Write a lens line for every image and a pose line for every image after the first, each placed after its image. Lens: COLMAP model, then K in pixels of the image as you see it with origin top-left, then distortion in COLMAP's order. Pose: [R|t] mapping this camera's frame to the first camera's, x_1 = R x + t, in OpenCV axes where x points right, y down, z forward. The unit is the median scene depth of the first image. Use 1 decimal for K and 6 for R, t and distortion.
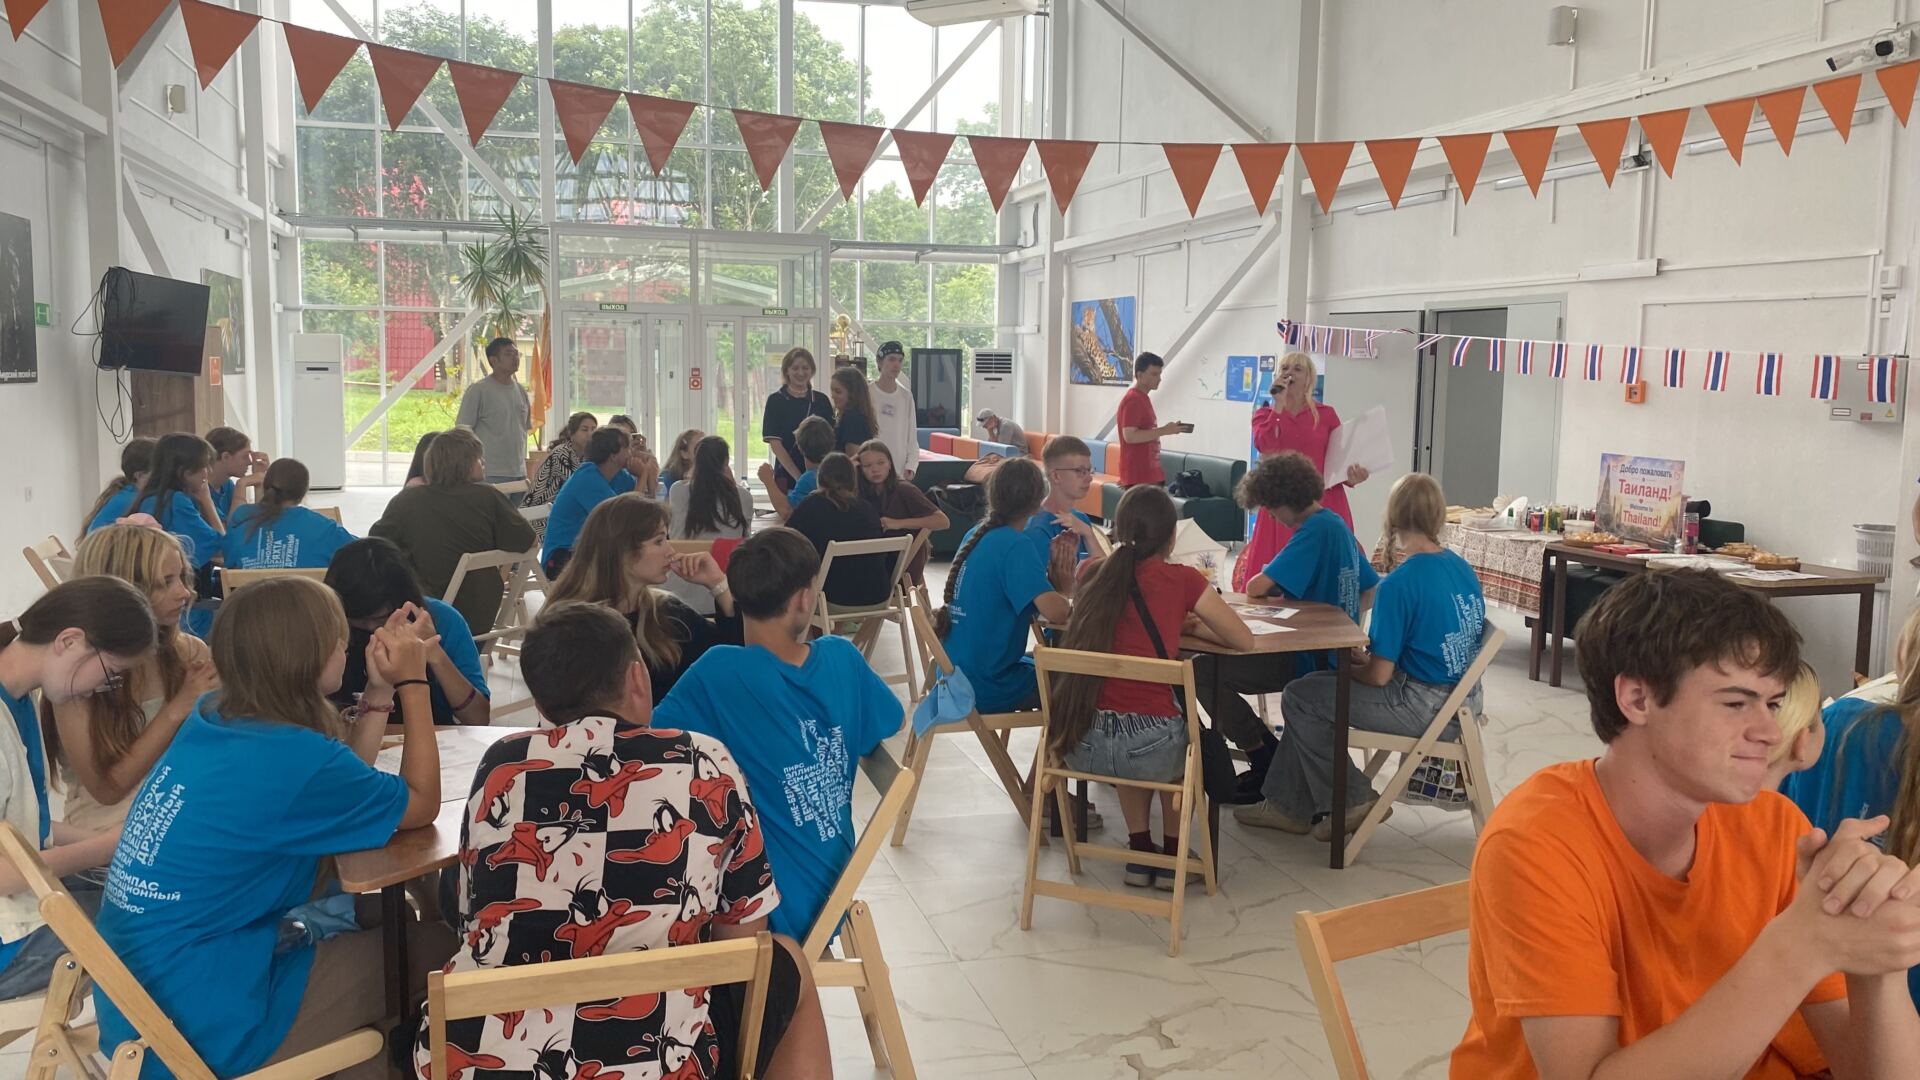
lens RADIAL K [[1477.3, 0, 967.8], [0, 1477.3, 528.5], [0, 0, 1]] dist [0.014323, 0.007387]
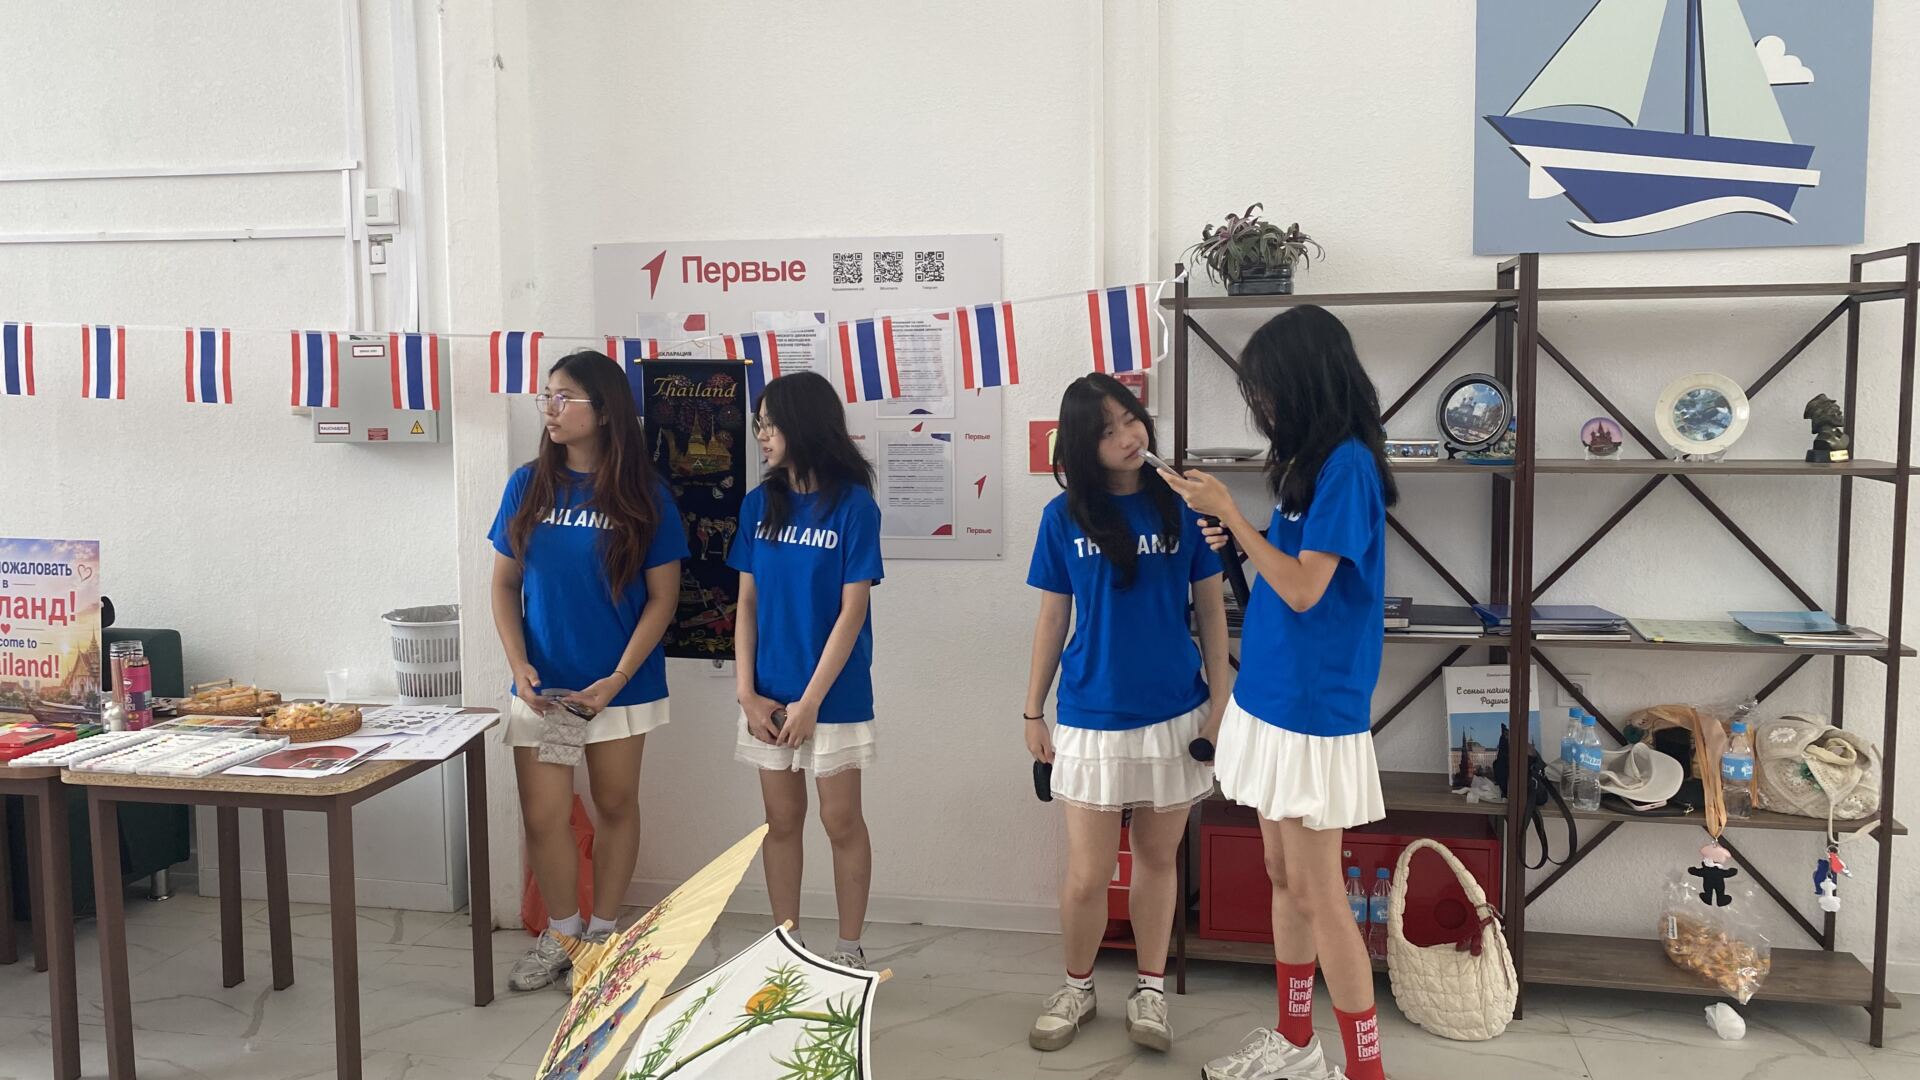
lens RADIAL K [[1477.3, 0, 958.5], [0, 1477.3, 520.3], [0, 0, 1]] dist [0.014323, 0.007387]
pose [[0.470131, -0.092923, 0.877691, 0.183581], [0.111168, 0.992757, 0.045559, -0.041781], [-0.875567, 0.076153, 0.477056, 0.507425]]
